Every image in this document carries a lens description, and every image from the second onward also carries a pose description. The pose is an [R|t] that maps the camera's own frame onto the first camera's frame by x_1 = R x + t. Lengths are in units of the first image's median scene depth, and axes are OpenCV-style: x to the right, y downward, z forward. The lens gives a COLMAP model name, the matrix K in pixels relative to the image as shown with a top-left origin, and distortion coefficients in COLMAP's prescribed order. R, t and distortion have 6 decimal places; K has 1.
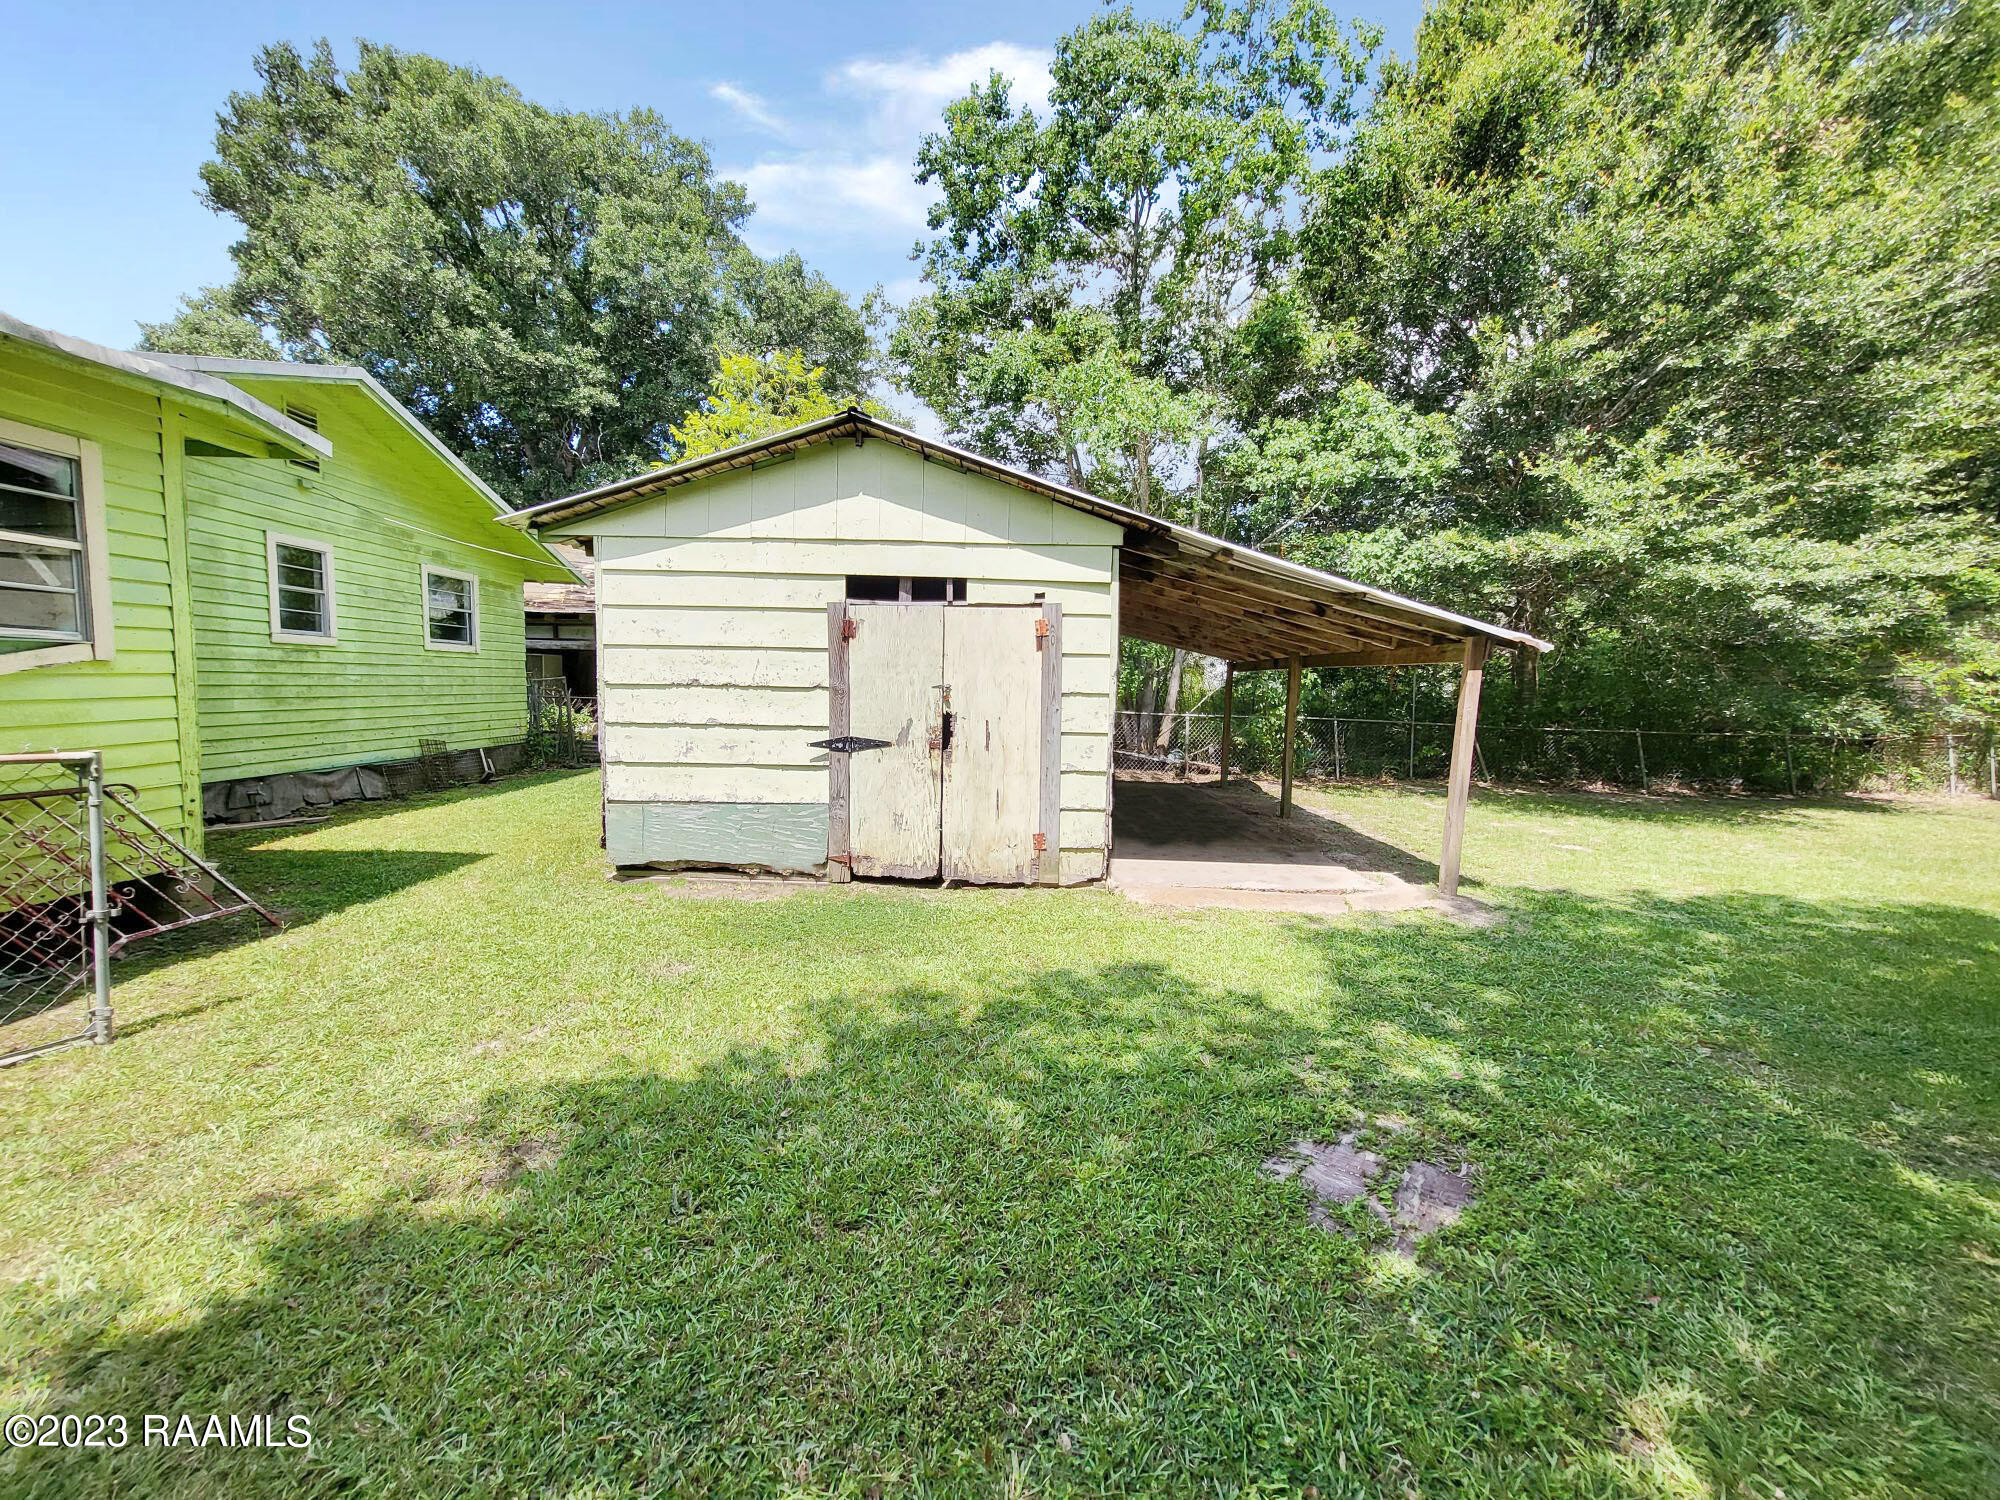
lens RADIAL K [[789.8, 0, 993.5], [0, 789.8, 753.1], [0, 0, 1]] dist [0.000016, 0.000968]
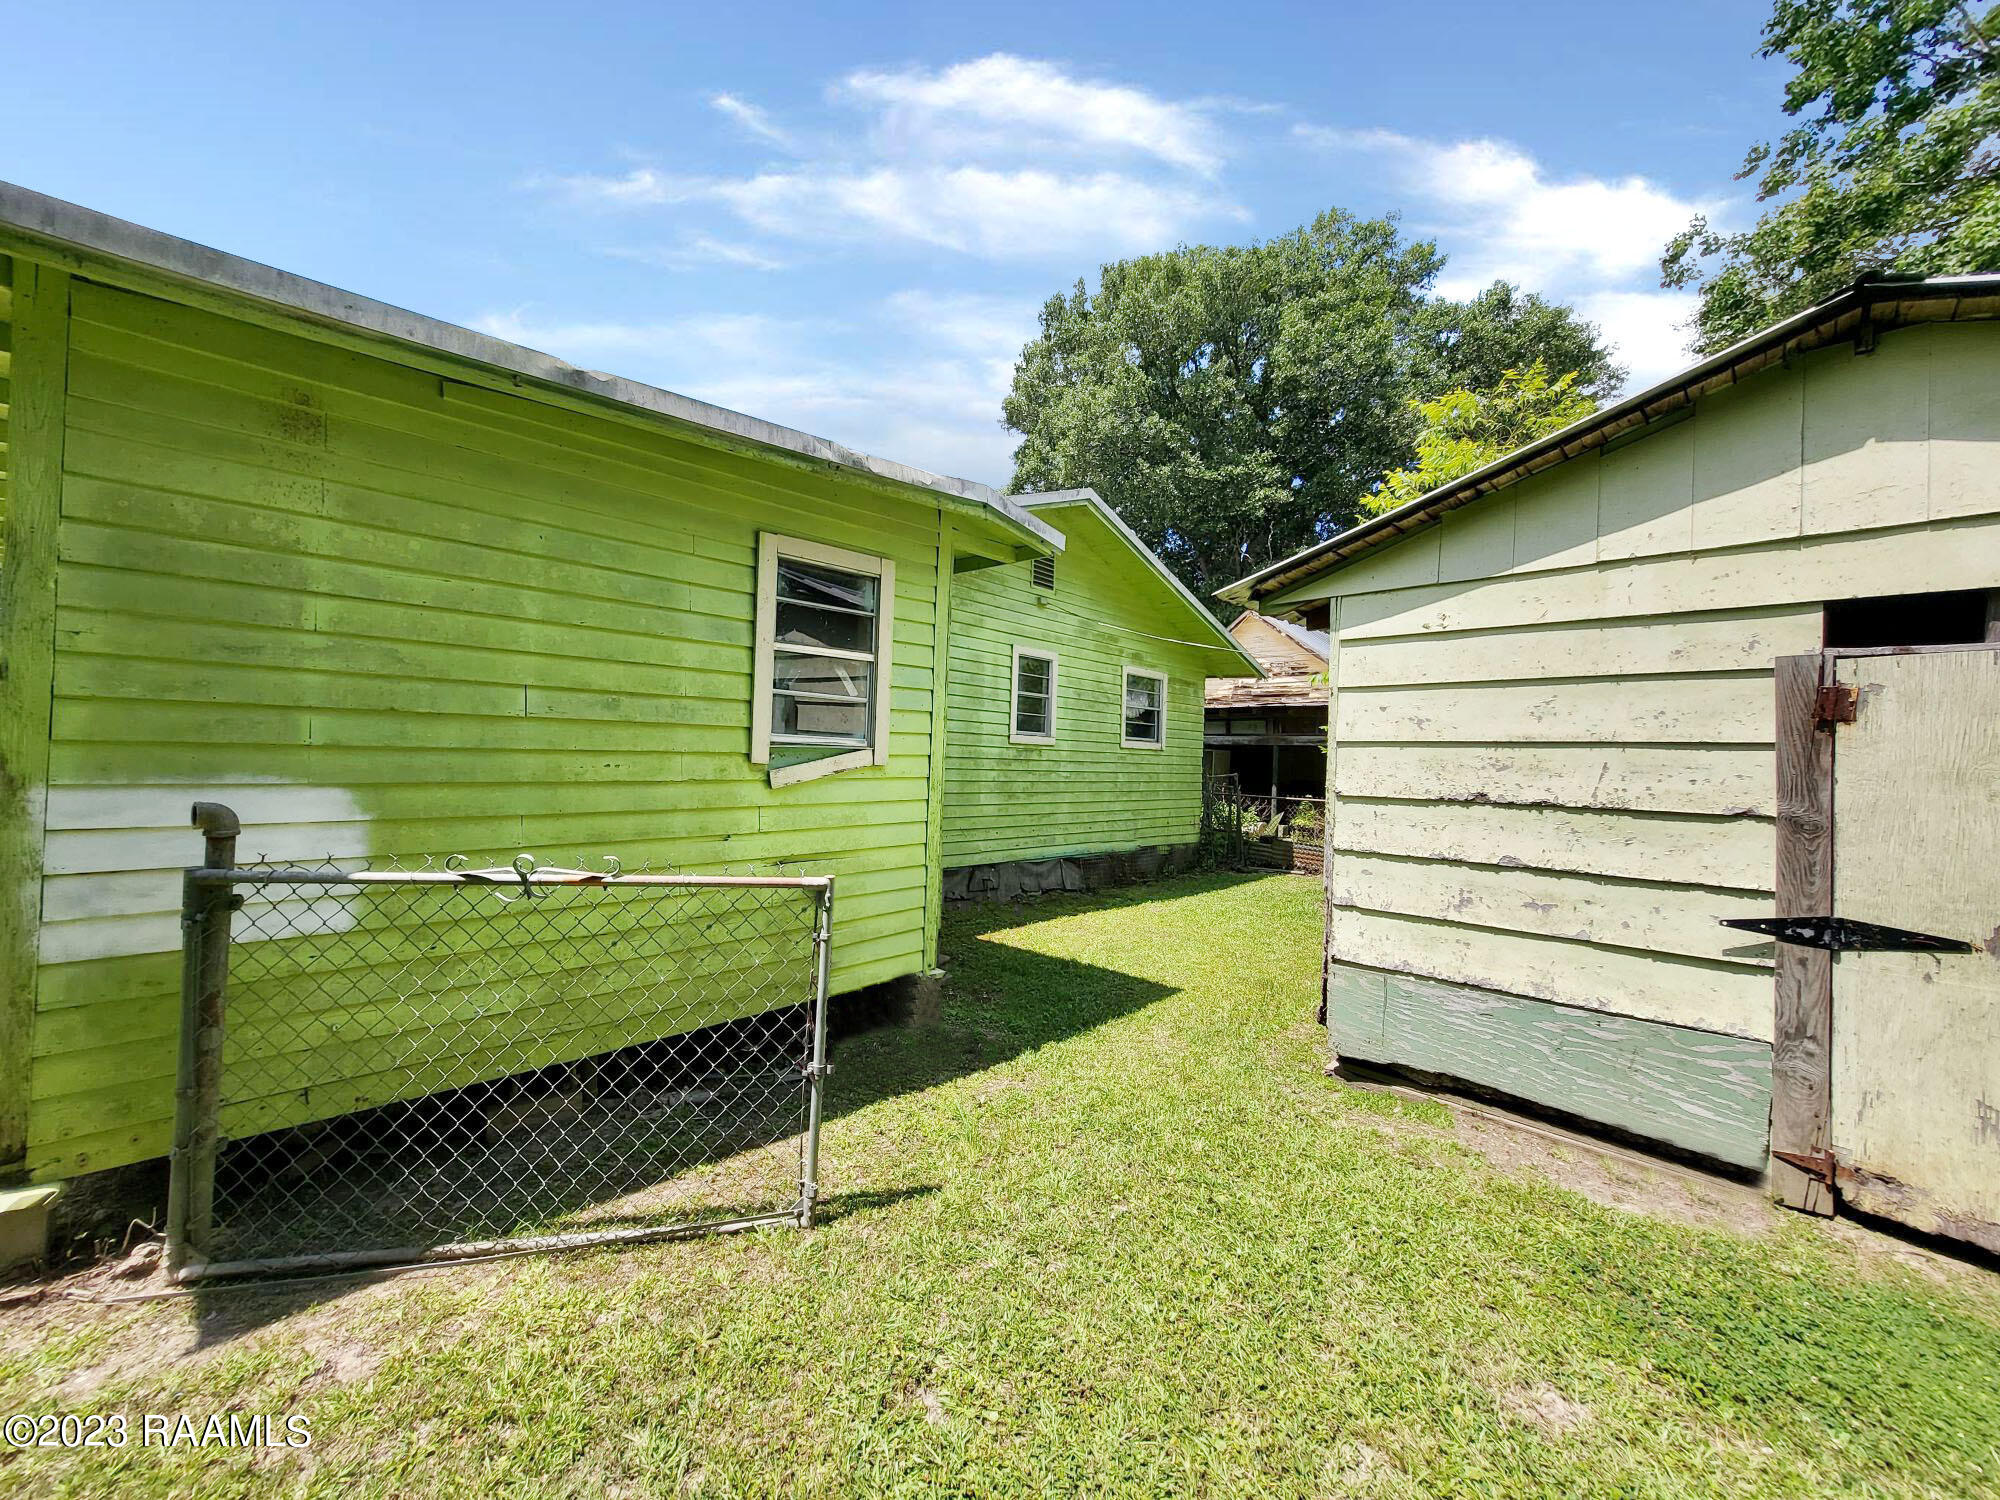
lens RADIAL K [[789.8, 0, 986.3], [0, 789.8, 748.6], [0, 0, 1]] dist [0.000016, 0.000968]
pose [[0.714445, -0.007573, -0.699651, -0.149931], [-0.077919, 0.992861, -0.090314, -0.028195], [0.695339, 0.119040, 0.708754, 0.179803]]
